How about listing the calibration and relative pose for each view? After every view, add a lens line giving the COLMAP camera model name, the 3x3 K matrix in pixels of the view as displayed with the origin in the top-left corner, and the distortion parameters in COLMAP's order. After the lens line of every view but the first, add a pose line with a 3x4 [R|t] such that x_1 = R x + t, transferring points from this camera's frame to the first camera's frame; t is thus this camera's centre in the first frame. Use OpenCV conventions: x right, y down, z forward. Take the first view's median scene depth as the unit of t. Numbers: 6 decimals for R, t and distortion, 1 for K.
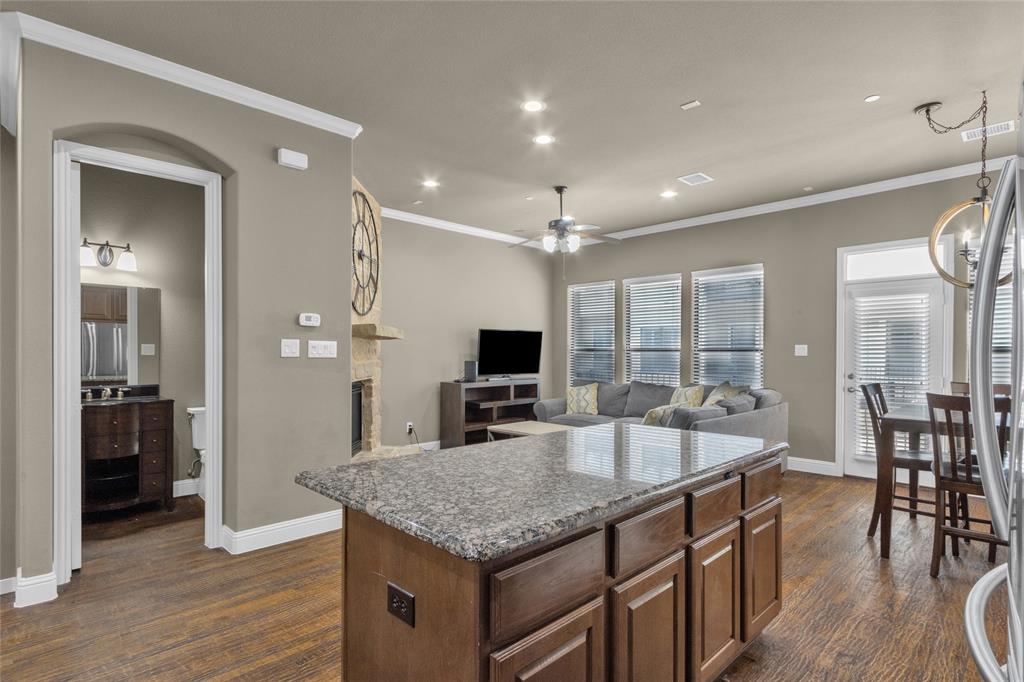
lens RADIAL K [[513.3, 0, 512.9], [0, 513.3, 354.0], [0, 0, 1]] dist [-0.004344, 0.001633]
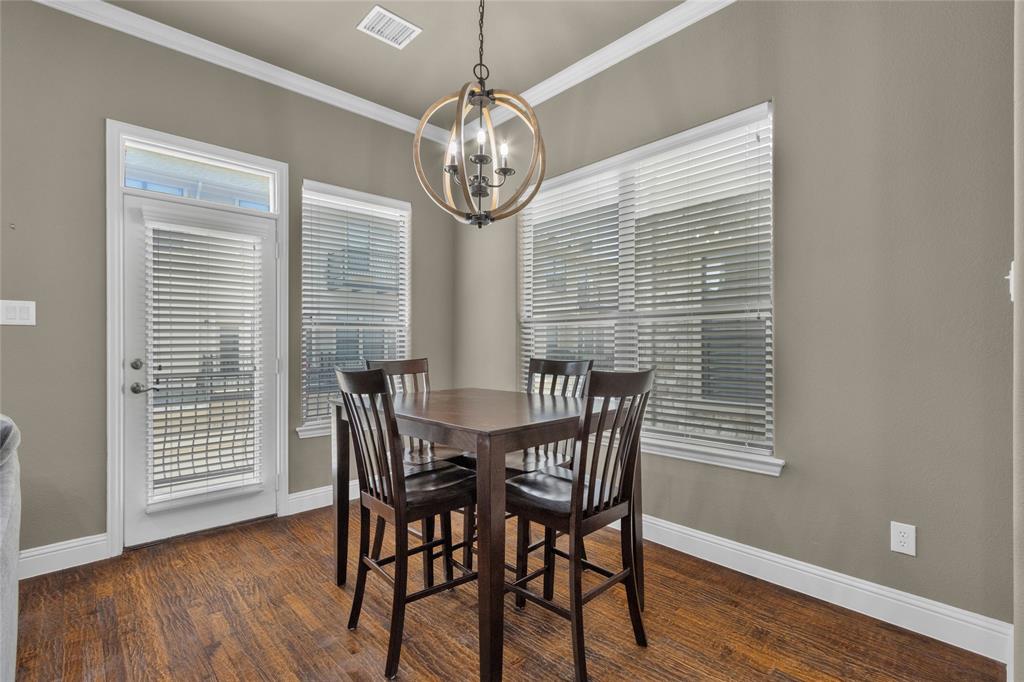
lens RADIAL K [[472.3, 0, 509.0], [0, 472.3, 346.0], [0, 0, 1]] dist [0.006055, -0.002905]
pose [[0.022840, 0.003875, 0.999732, 0.154313], [0.009339, 0.999948, -0.004089, 0.028388], [-0.999696, 0.009430, 0.022803, 0.555235]]
